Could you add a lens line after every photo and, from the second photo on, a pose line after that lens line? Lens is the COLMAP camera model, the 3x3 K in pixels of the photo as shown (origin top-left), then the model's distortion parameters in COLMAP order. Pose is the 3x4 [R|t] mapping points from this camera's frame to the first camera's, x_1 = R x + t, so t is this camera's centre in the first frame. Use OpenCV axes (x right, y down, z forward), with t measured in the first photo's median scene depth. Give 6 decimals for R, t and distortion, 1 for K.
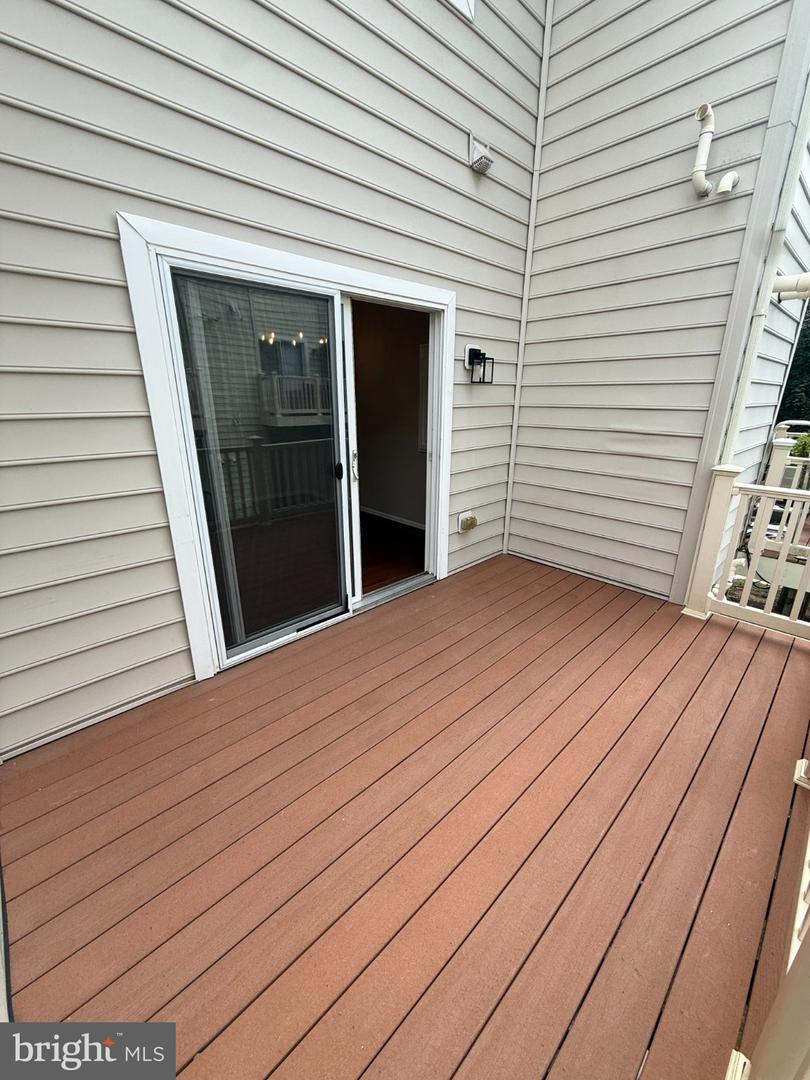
lens RADIAL K [[430.7, 0, 404.7], [0, 430.7, 538.7], [0, 0, 1]] dist [-0.000489, -0.000472]
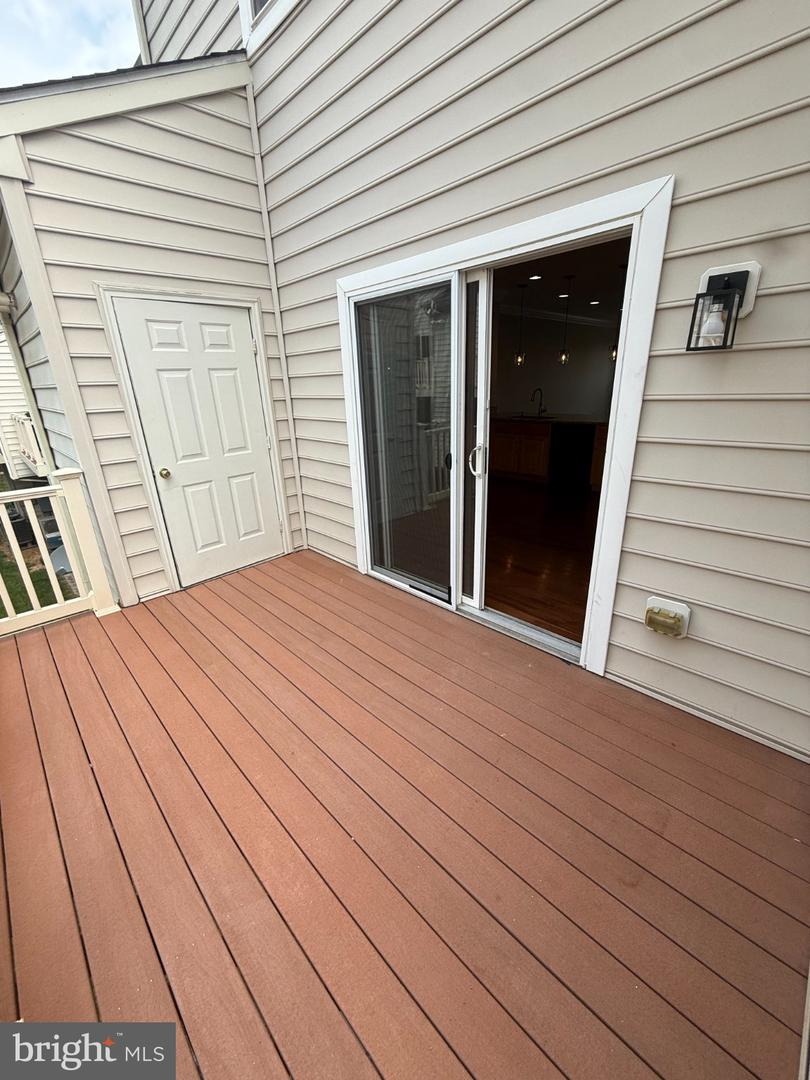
lens RADIAL K [[430.7, 0, 405.6], [0, 430.7, 536.8], [0, 0, 1]] dist [-0.000489, -0.000472]
pose [[0.018000, 0.337131, -0.941286, 0.839785], [-0.283754, 0.904452, 0.318512, -0.288088], [0.958728, 0.261360, 0.111943, 0.848221]]
